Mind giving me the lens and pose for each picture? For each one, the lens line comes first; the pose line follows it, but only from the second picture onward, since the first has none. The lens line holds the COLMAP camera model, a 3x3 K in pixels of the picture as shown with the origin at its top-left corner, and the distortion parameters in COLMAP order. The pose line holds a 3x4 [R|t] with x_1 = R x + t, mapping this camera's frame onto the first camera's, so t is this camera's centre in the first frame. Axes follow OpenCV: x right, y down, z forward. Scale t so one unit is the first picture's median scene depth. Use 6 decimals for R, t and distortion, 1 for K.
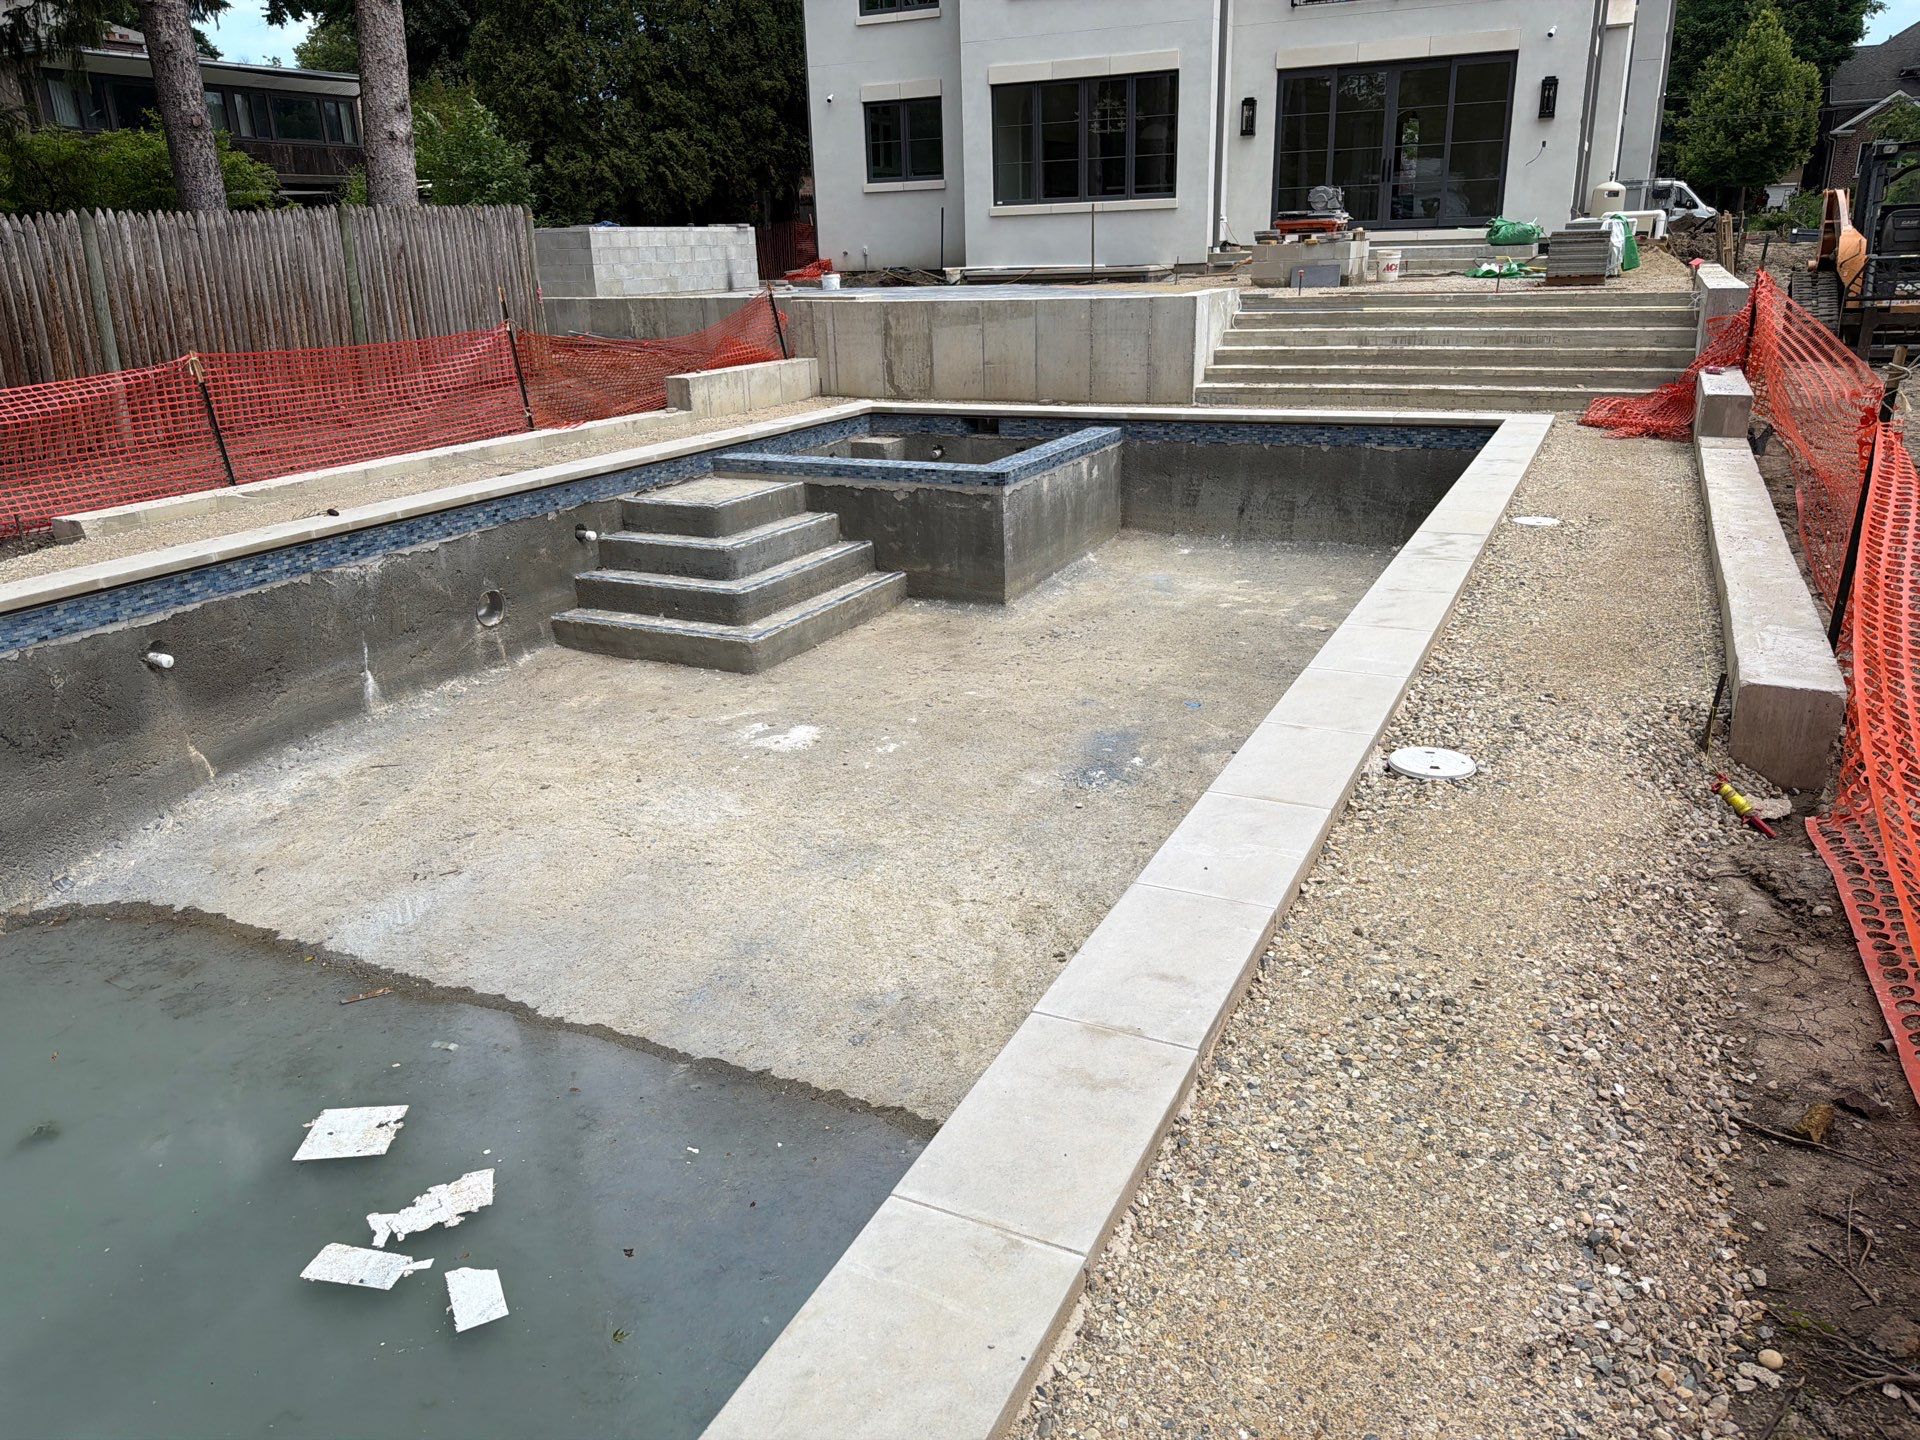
lens RADIAL K [[1371.3, 0, 968.0], [0, 1371.3, 712.0], [0, 0, 1]] dist [0.061570, -0.080972]
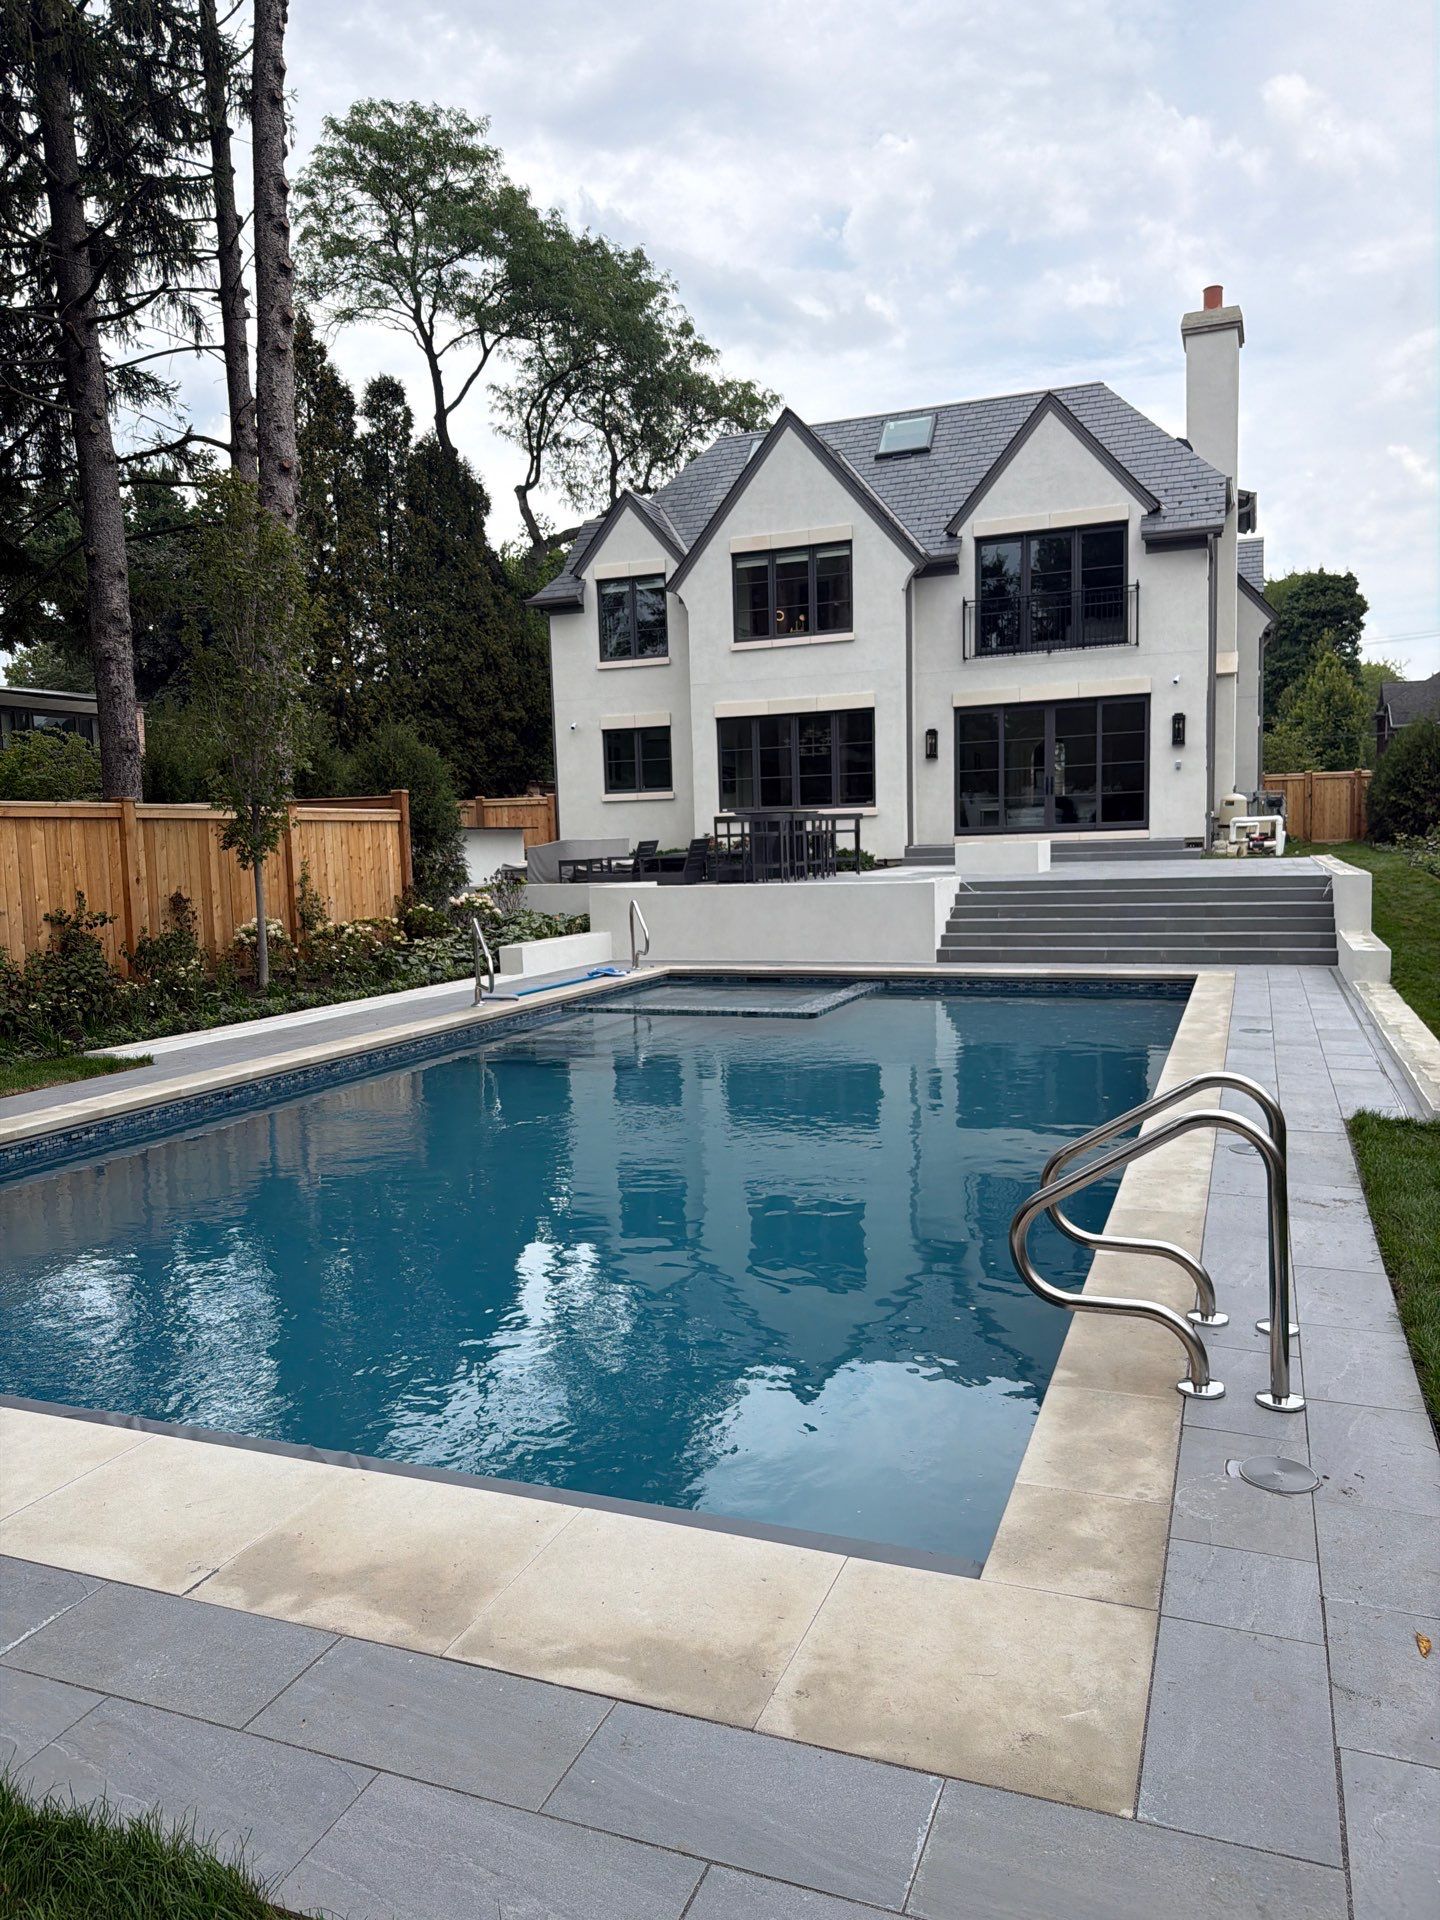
lens RADIAL K [[1355.8, 0, 699.7], [0, 1355.8, 983.6], [0, 0, 1]] dist [0.134425, -0.255240]
pose [[0.998003, -0.006929, 0.062778, -0.103783], [0.020822, 0.974493, -0.223452, 0.048584], [-0.059628, 0.224313, 0.972691, -0.134016]]
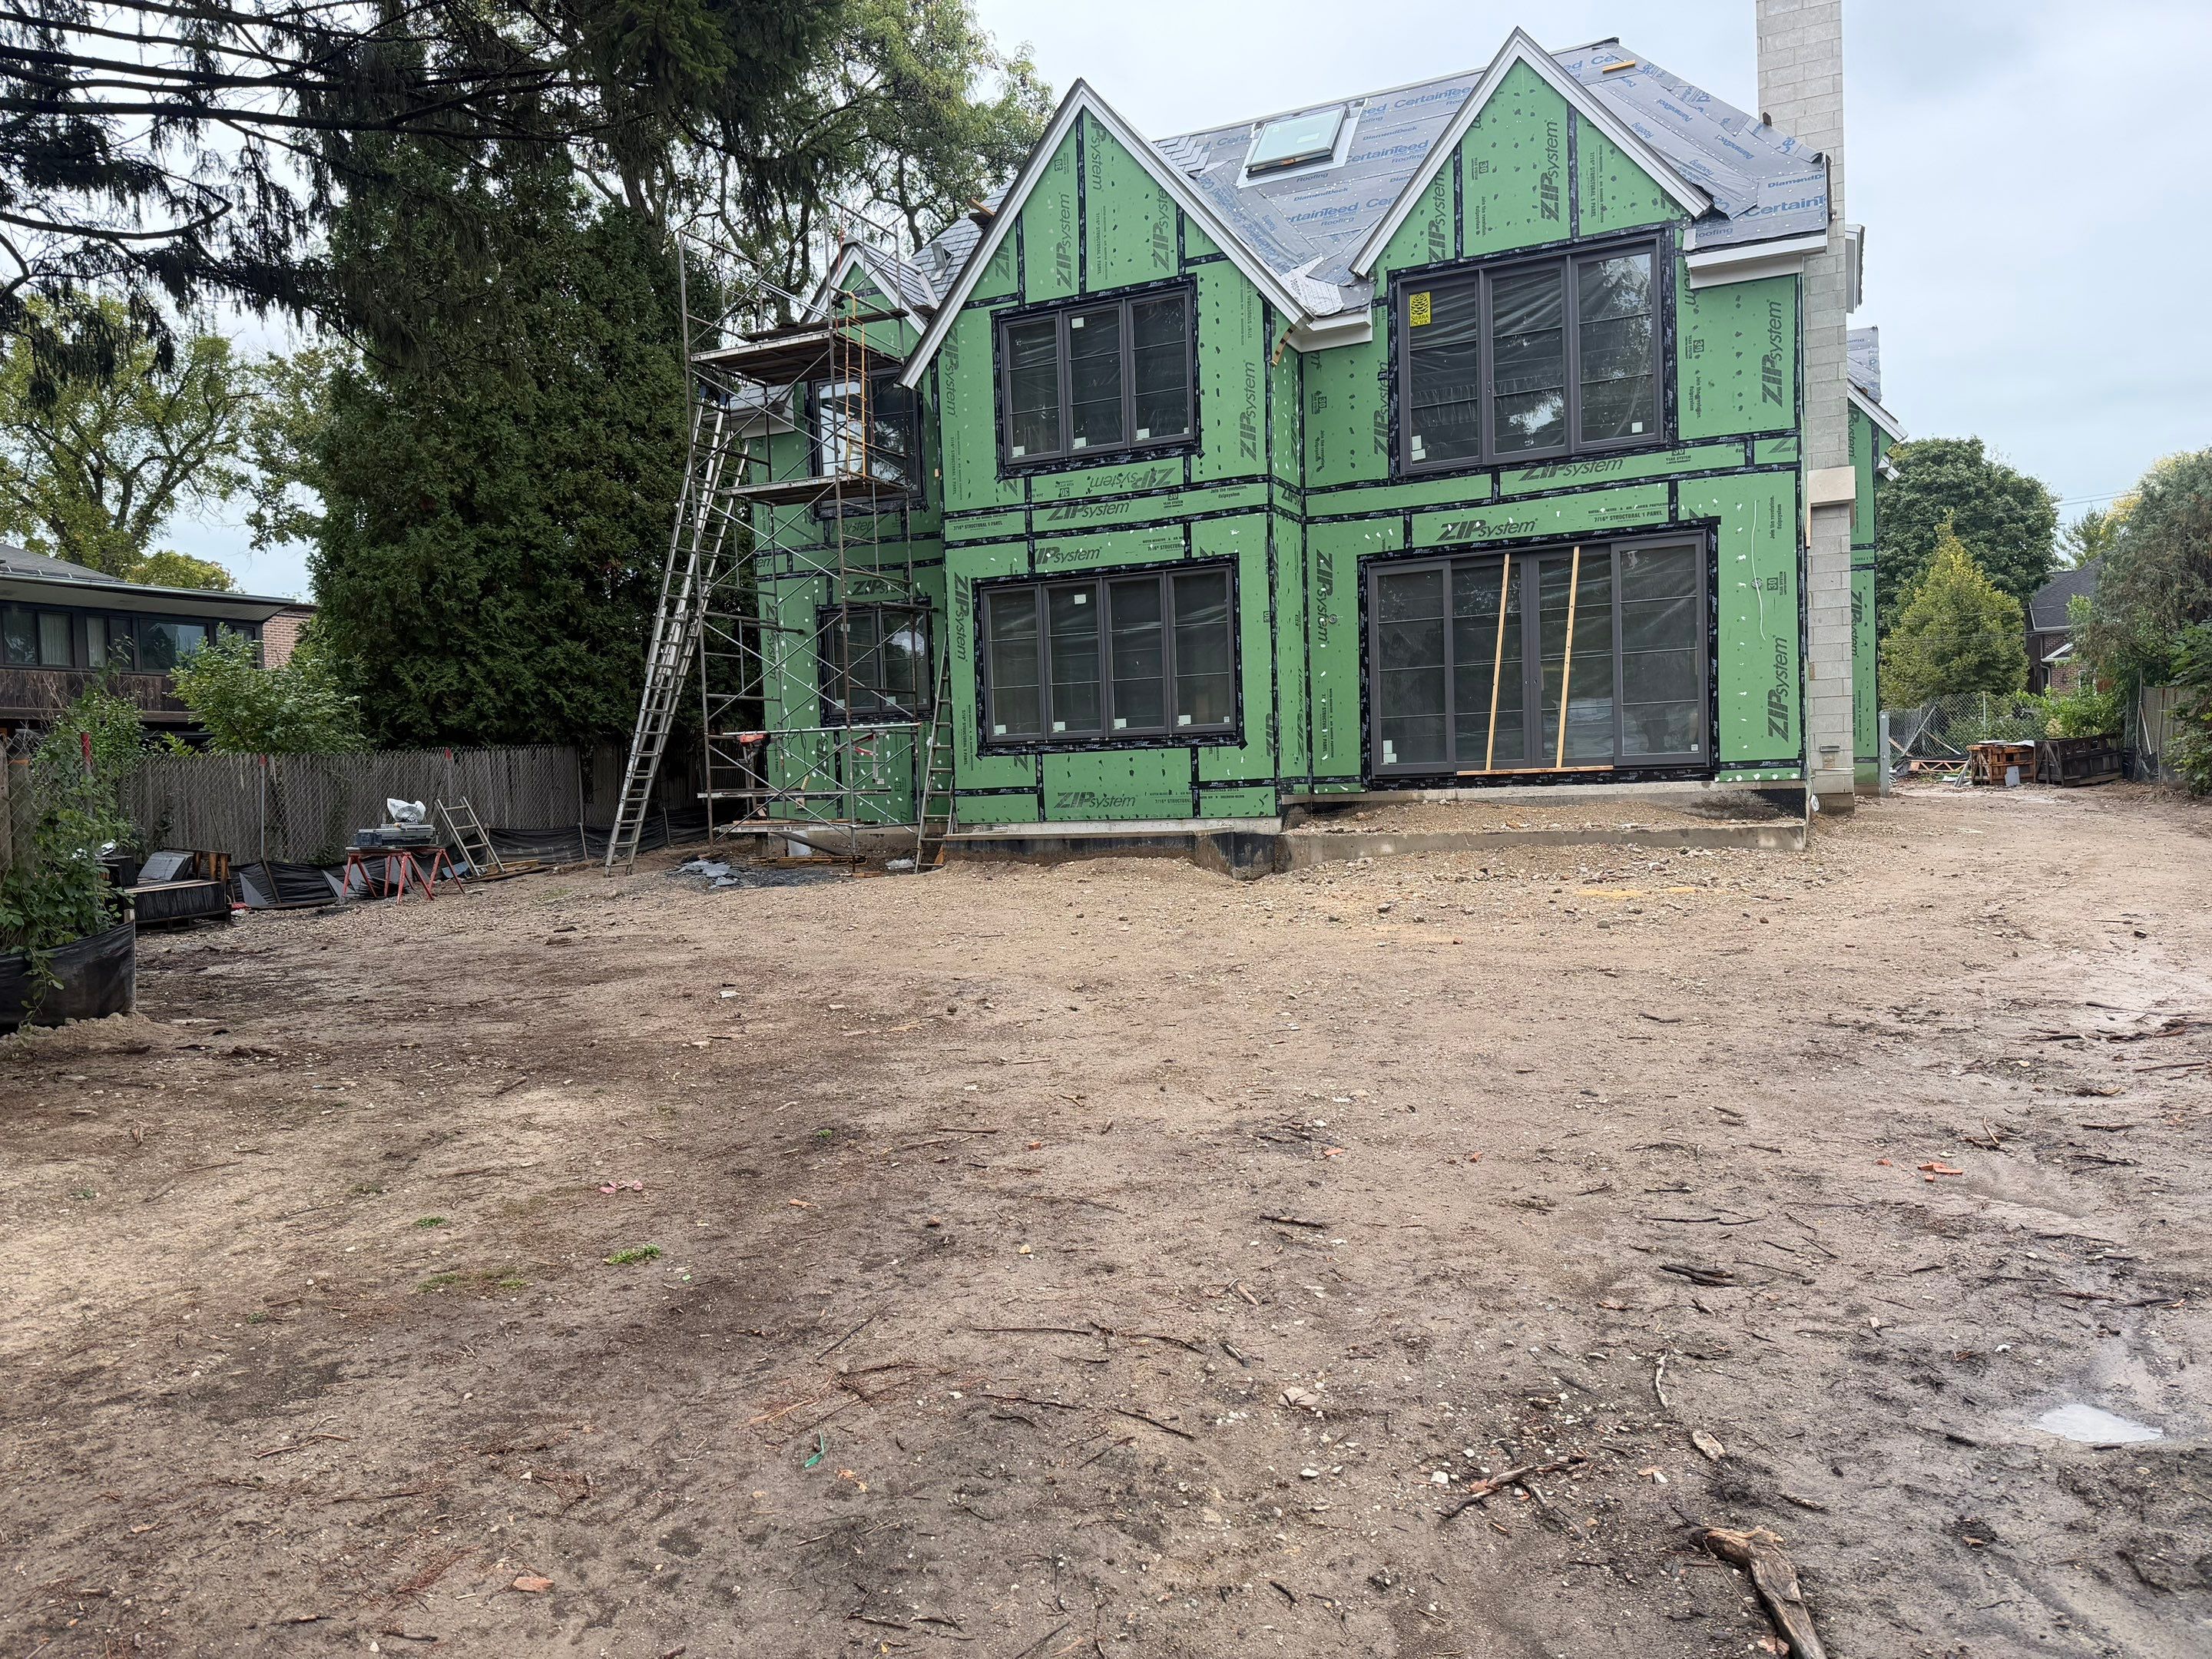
lens RADIAL K [[1572.5, 0, 1122.2], [0, 1572.5, 833.7], [0, 0, 1]] dist [0.052498, -0.060848]
pose [[0.999892, -0.006197, 0.013298, 0.109584], [0.009798, 0.956714, -0.290866, -0.118083], [-0.010920, 0.290965, 0.956671, 0.347833]]
